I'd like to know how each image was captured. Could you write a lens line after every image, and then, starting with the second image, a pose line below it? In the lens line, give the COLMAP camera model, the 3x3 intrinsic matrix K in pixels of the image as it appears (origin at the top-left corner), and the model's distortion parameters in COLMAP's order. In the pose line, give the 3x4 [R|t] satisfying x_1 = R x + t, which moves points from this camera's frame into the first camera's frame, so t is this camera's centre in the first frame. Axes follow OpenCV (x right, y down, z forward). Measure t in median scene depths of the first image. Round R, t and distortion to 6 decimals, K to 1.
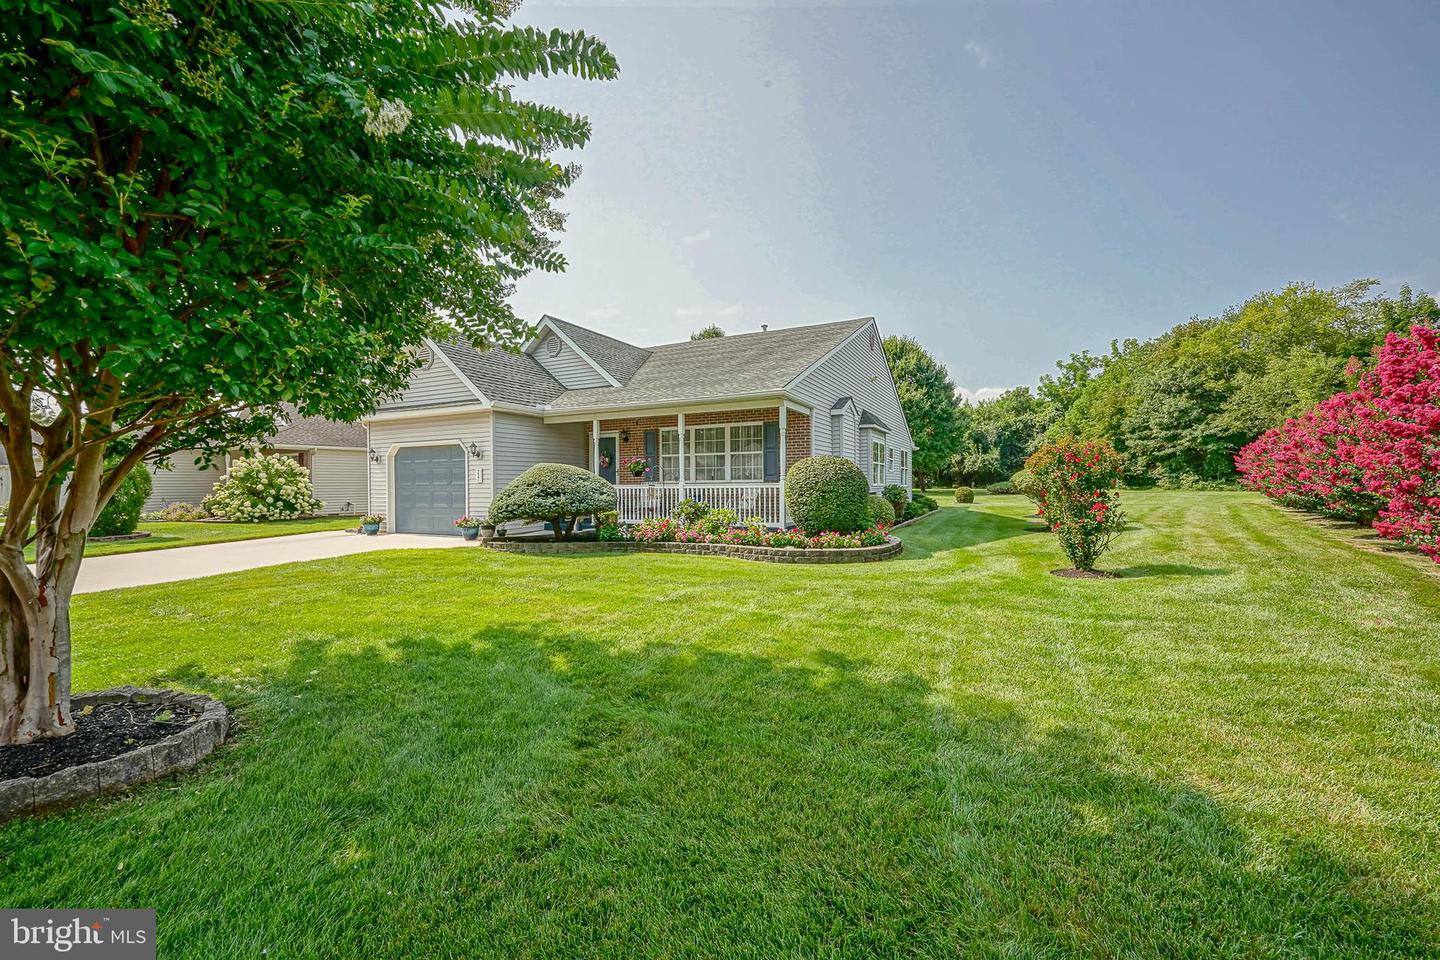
lens RADIAL K [[585.9, 0, 712.7], [0, 585.9, 489.2], [0, 0, 1]] dist [-0.000660, 0.000309]
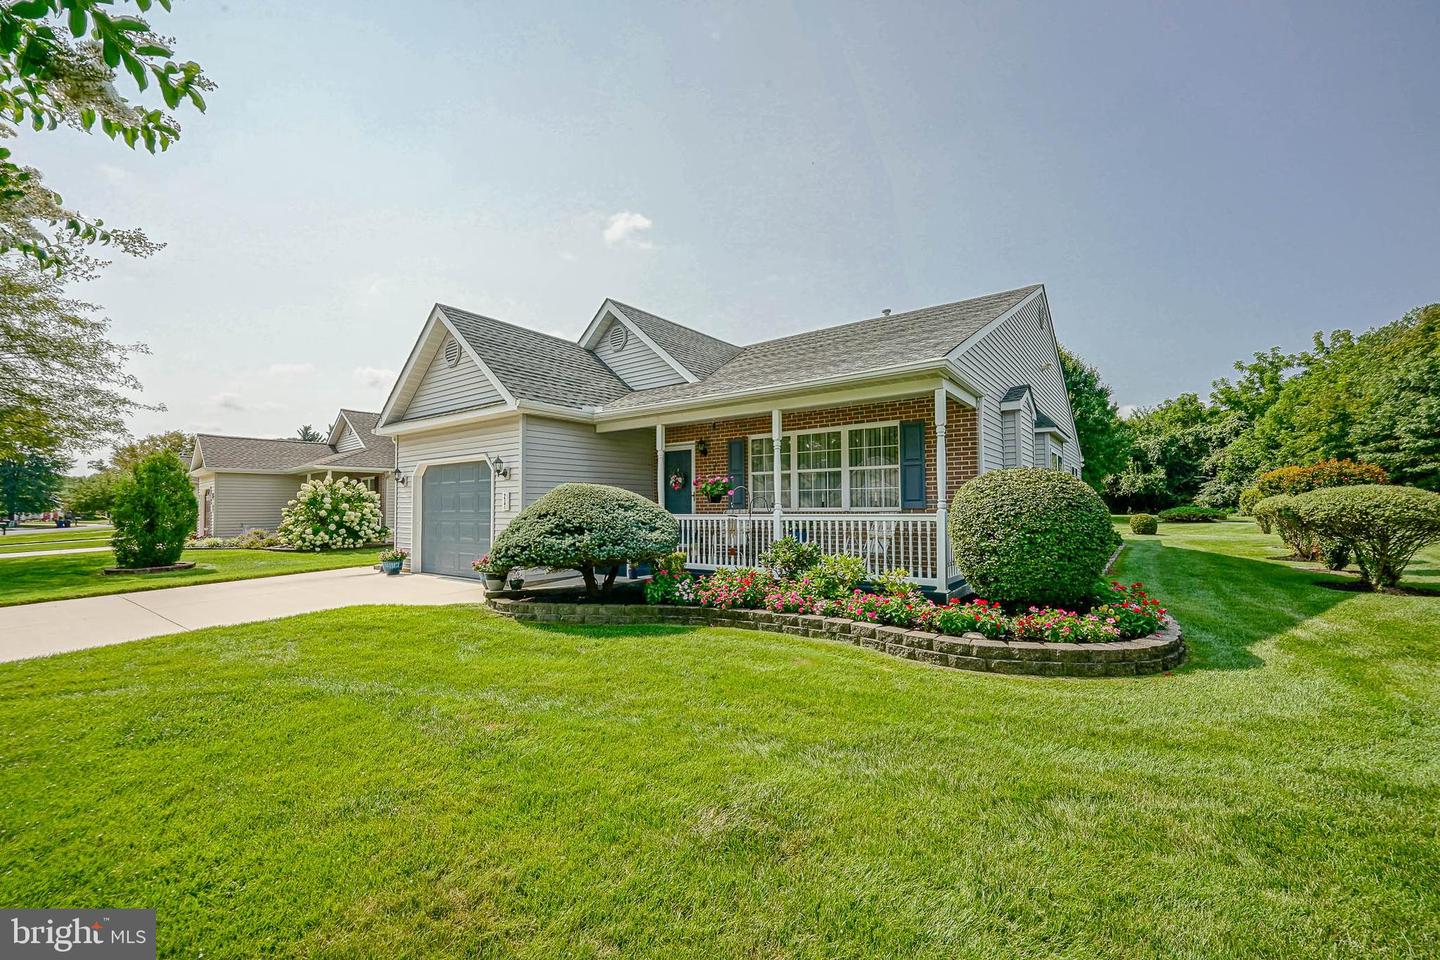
lens RADIAL K [[585.9, 0, 712.7], [0, 585.9, 489.2], [0, 0, 1]] dist [-0.000660, 0.000309]
pose [[0.984430, -0.004015, -0.175733, -0.006923], [-0.003050, 0.999198, -0.039919, -0.008935], [0.175752, 0.039834, 0.983628, 0.288719]]
